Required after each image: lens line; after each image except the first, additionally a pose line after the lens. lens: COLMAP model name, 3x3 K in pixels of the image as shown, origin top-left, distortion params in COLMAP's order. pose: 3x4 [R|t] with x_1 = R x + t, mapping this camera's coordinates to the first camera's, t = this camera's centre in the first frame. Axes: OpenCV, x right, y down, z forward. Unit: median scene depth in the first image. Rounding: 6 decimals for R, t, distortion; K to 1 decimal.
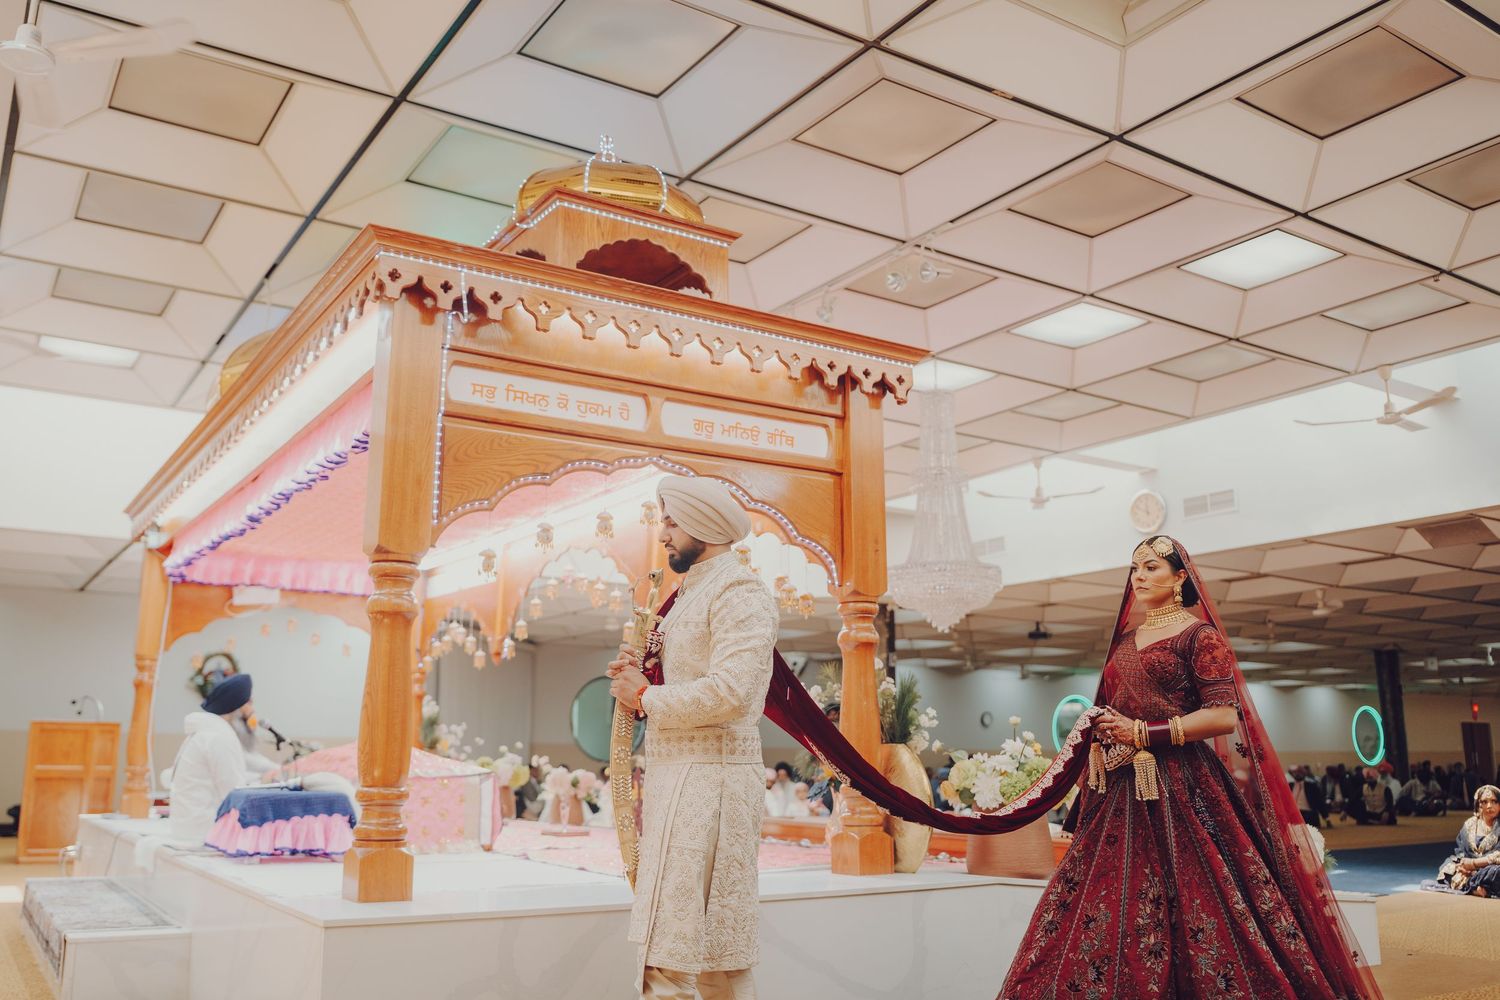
lens RADIAL K [[1207.3, 0, 748.8], [0, 1207.3, 497.0], [0, 0, 1]] dist [-0.031631, 0.005520]
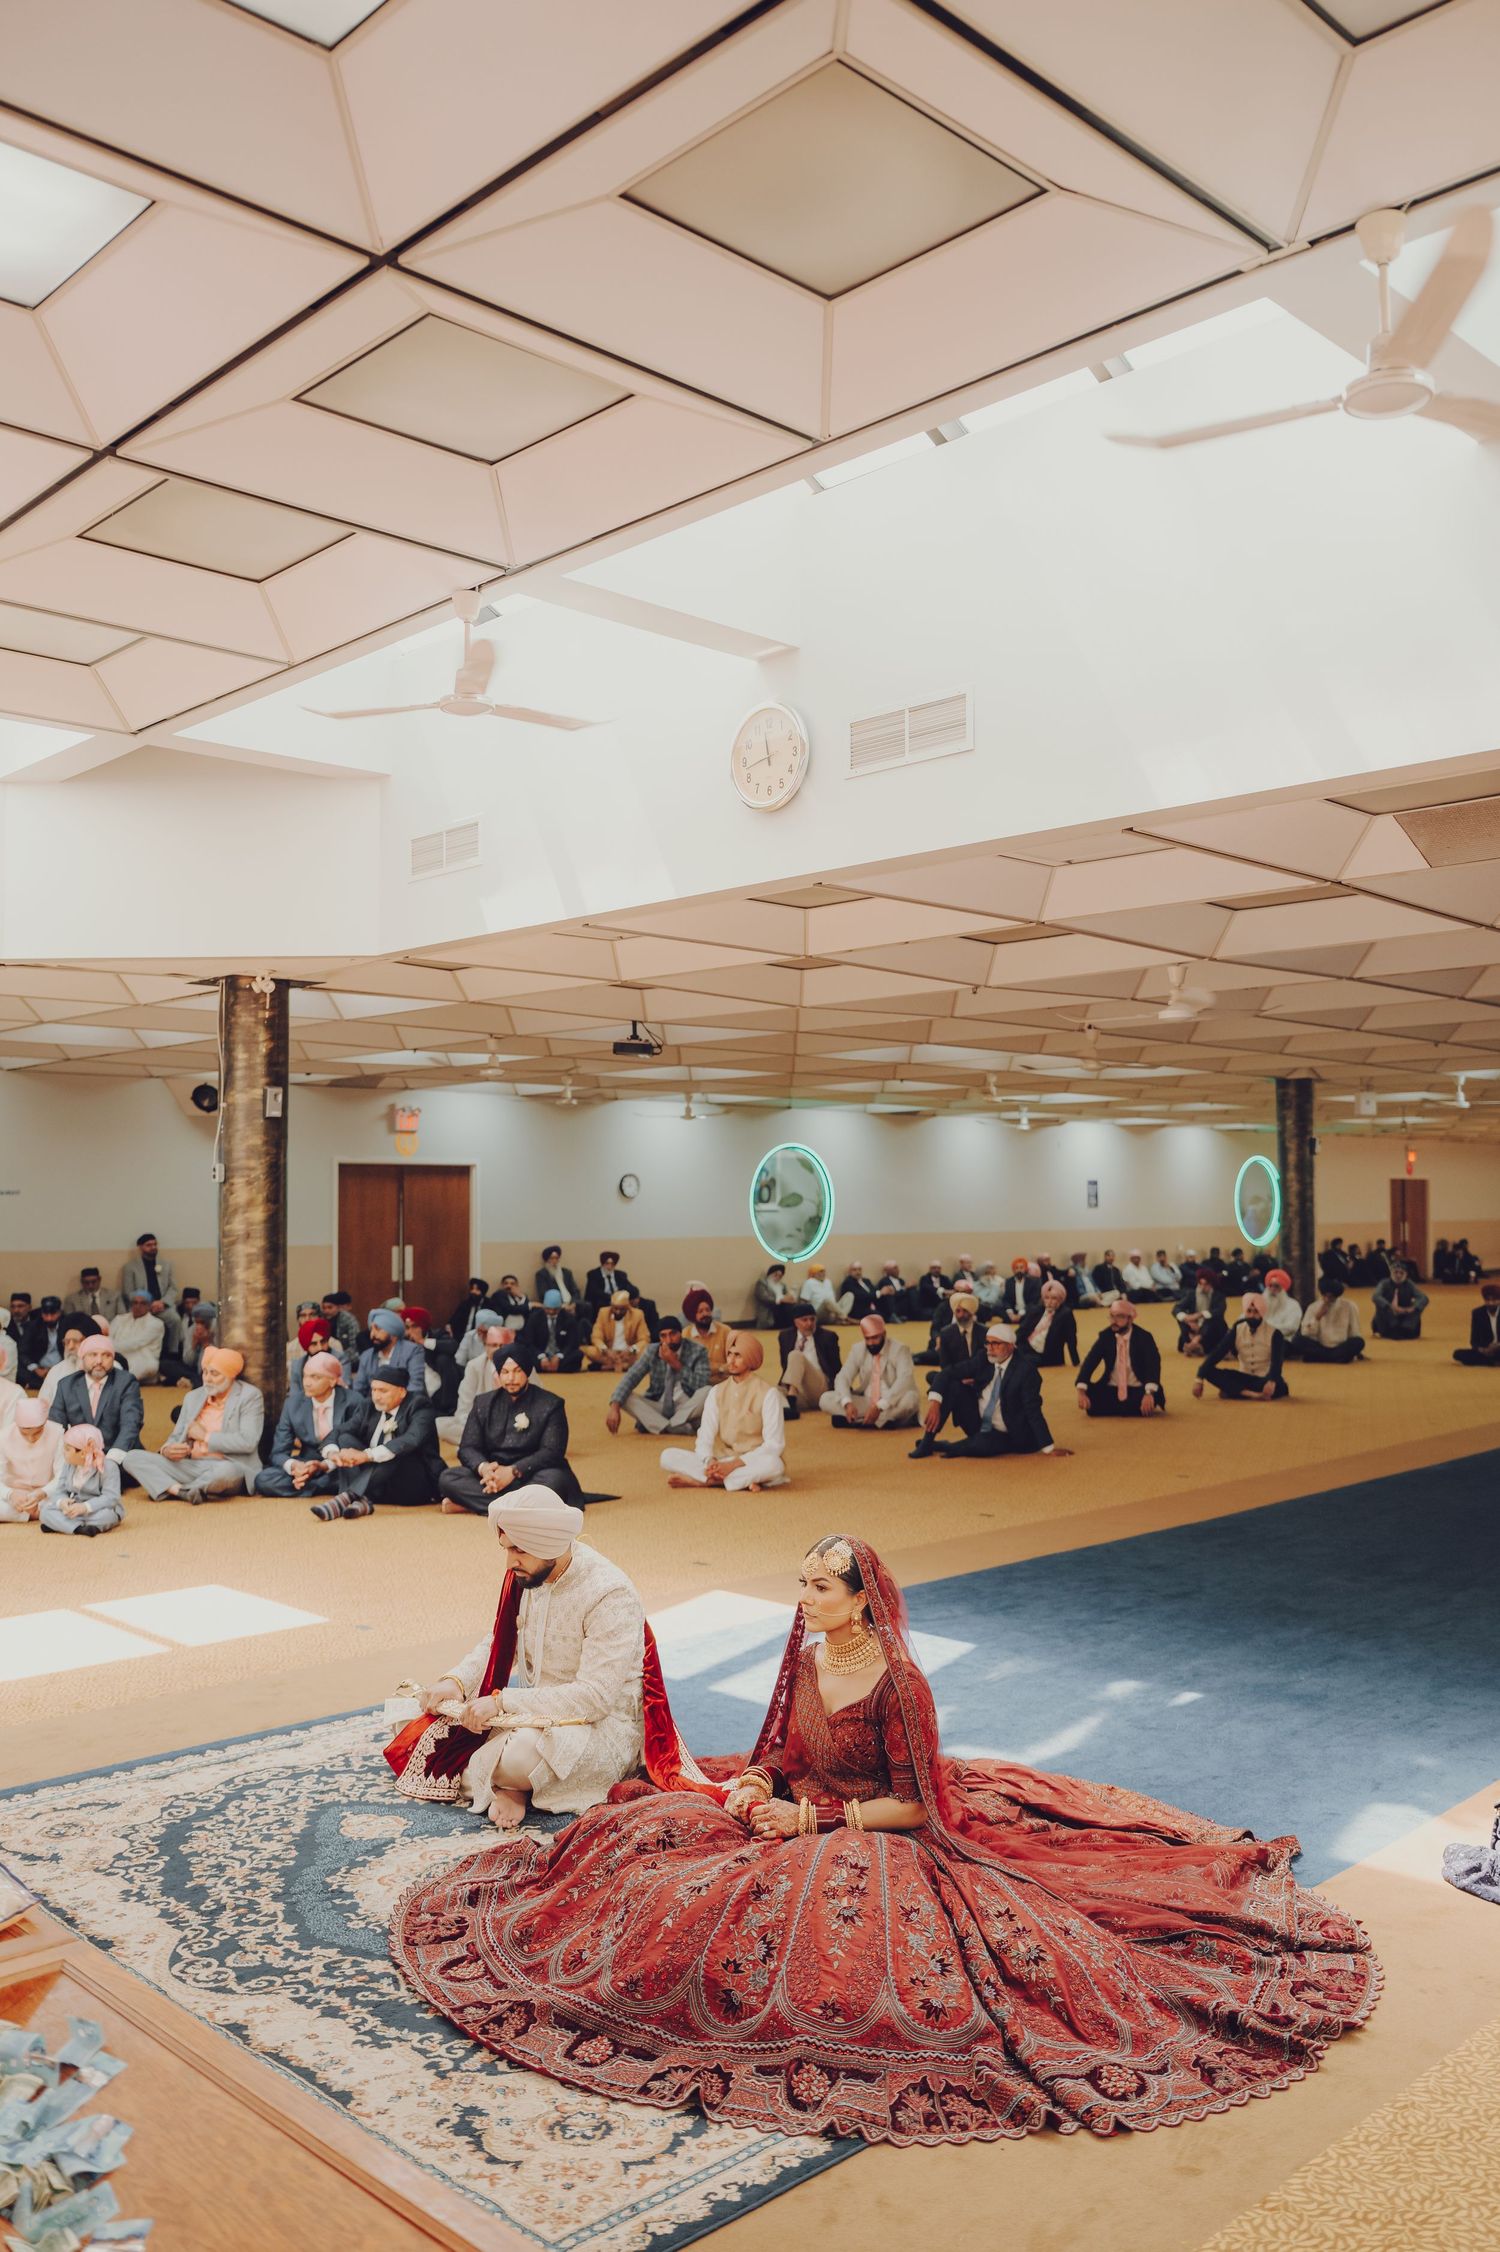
lens RADIAL K [[1812.5, 0, 749.0], [0, 1812.5, 1124.7], [0, 0, 1]] dist [-0.031631, 0.005520]
pose [[0.981110, 0.004855, 0.193388, 0.106404], [-0.037012, 0.985929, 0.163019, 0.017937], [-0.189876, -0.167097, 0.967484, 0.204125]]
